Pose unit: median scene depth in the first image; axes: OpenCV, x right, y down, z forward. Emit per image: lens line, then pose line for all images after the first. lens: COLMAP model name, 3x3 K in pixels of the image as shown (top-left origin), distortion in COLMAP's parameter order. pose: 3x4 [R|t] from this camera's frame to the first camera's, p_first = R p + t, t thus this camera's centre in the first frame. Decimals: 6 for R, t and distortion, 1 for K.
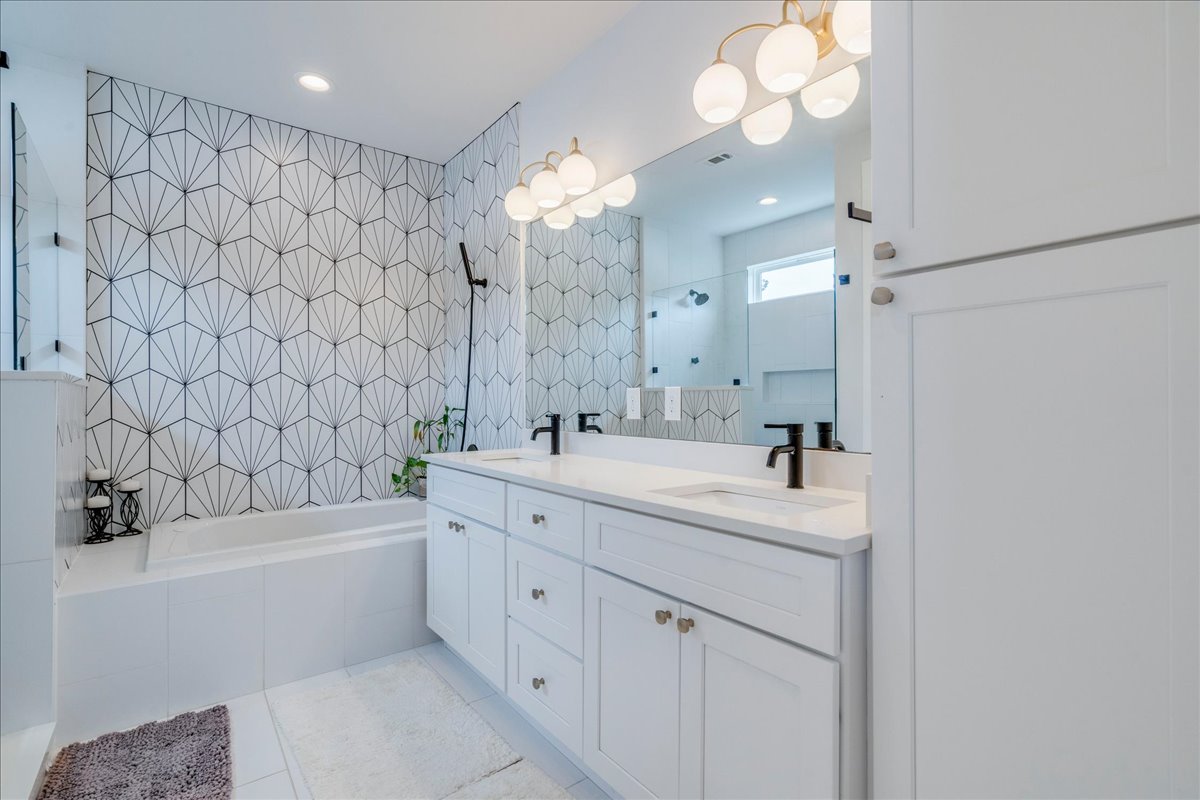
lens RADIAL K [[566.0, 0, 614.5], [0, 566.0, 403.3], [0, 0, 1]] dist [-0.005312, -0.000113]
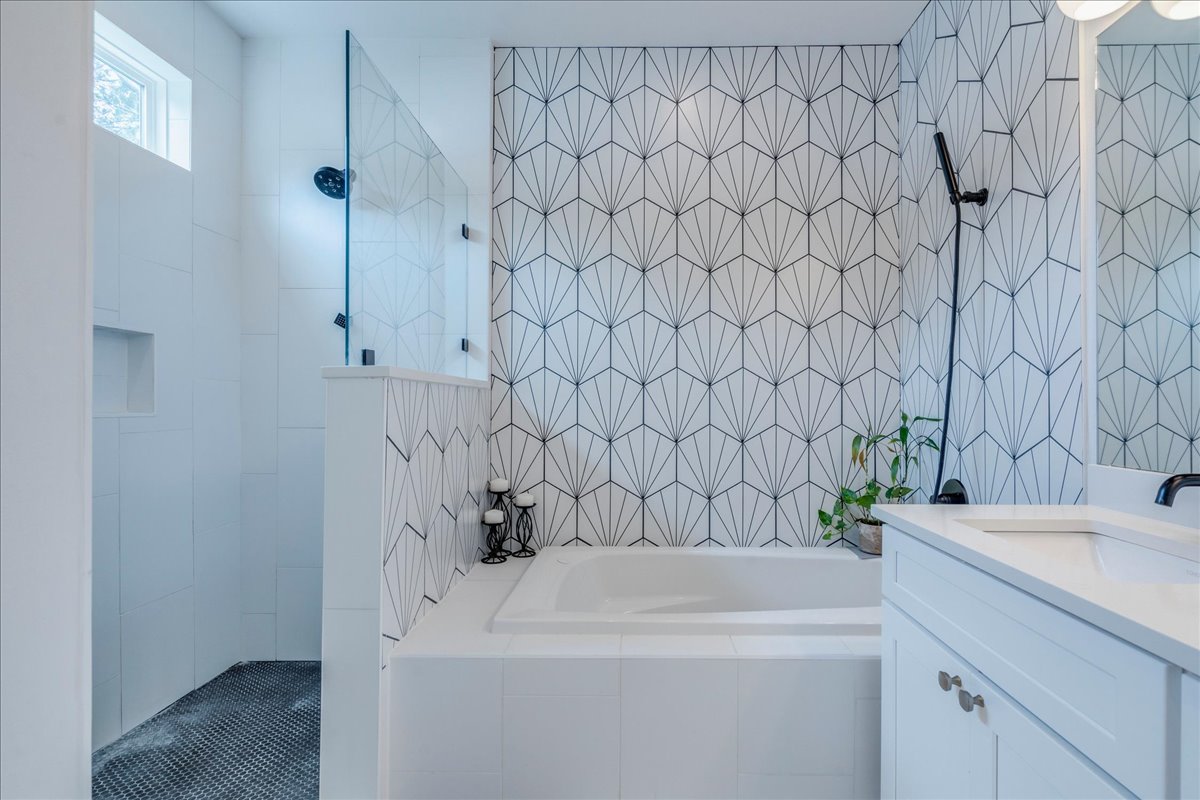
lens RADIAL K [[566.0, 0, 614.5], [0, 566.0, 403.3], [0, 0, 1]] dist [-0.005312, -0.000113]
pose [[0.749310, 0.002783, -0.662213, -0.141508], [-0.005996, 0.999979, -0.002582, -0.003277], [0.662192, 0.005906, 0.749311, 0.362822]]
